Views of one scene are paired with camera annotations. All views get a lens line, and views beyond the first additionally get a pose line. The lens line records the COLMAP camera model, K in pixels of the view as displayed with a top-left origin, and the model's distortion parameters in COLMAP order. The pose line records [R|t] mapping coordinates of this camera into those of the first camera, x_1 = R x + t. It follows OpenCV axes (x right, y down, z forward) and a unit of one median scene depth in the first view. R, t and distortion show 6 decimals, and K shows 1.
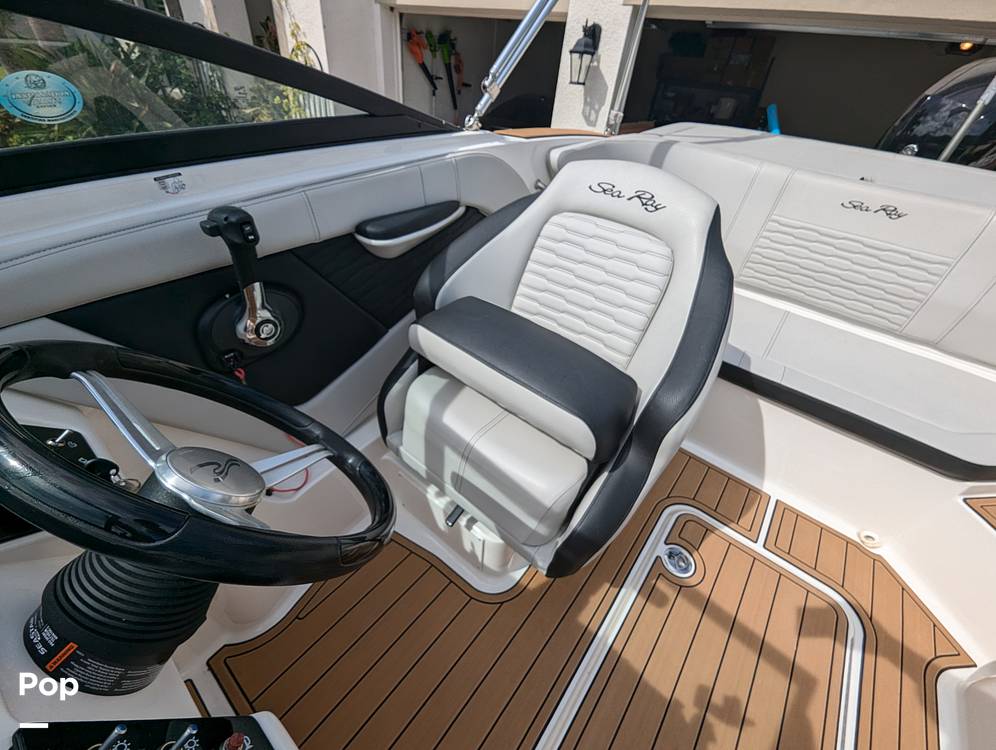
lens RADIAL K [[397.9, 0, 490.1], [0, 397.9, 383.5], [0, 0, 1]] dist [0.004713, -0.001428]
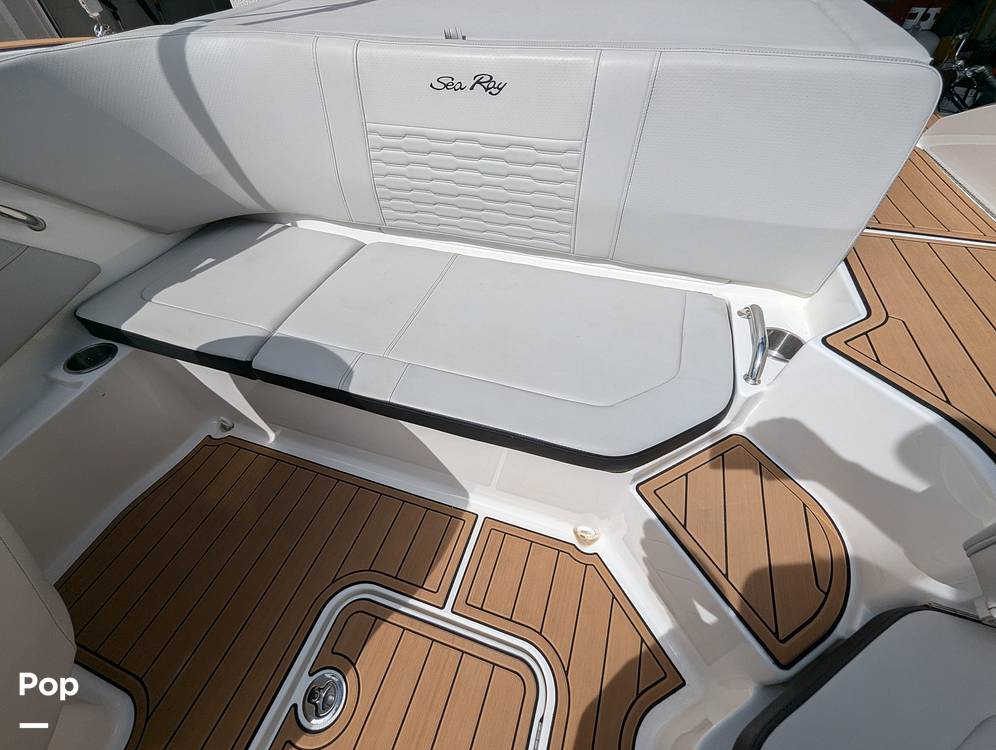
lens RADIAL K [[397.9, 0, 496.4], [0, 397.9, 382.3], [0, 0, 1]] dist [0.004713, -0.001428]
pose [[0.927460, -0.343055, 0.148763, 0.829348], [0.312170, 0.929381, 0.196982, -0.111663], [-0.205834, -0.136254, 0.969055, 0.330619]]
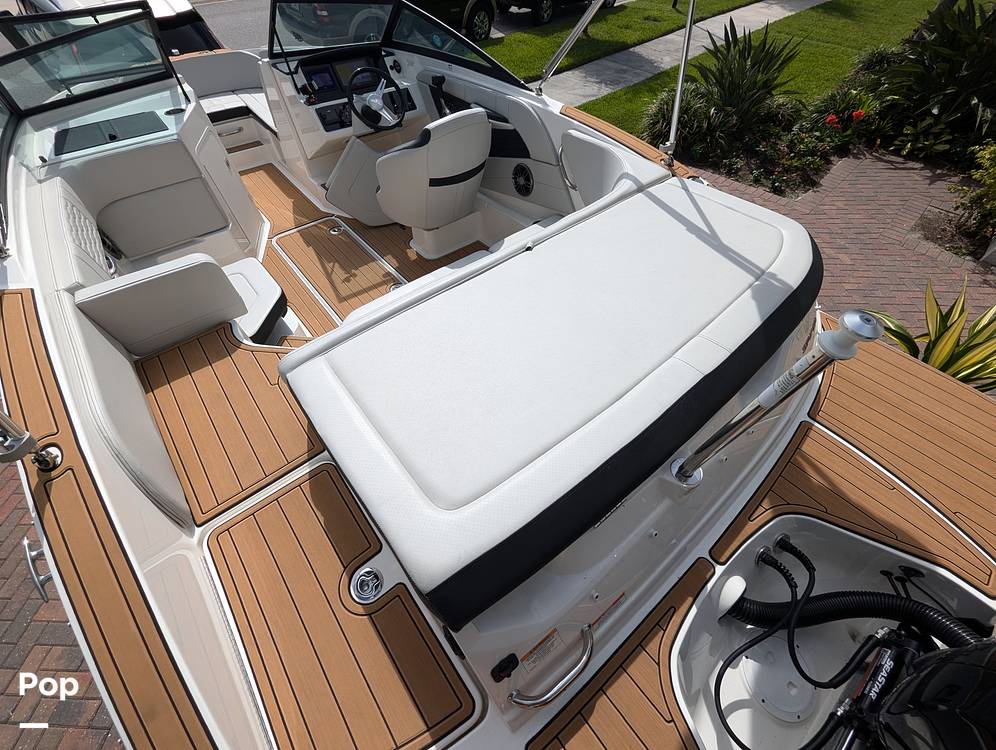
lens RADIAL K [[397.9, 0, 493.7], [0, 397.9, 378.4], [0, 0, 1]] dist [0.004713, -0.001428]
pose [[-0.198581, 0.718851, -0.666197, 2.219373], [-0.645254, 0.415743, 0.640941, -1.124423], [0.737708, 0.557145, 0.381283, 0.840479]]
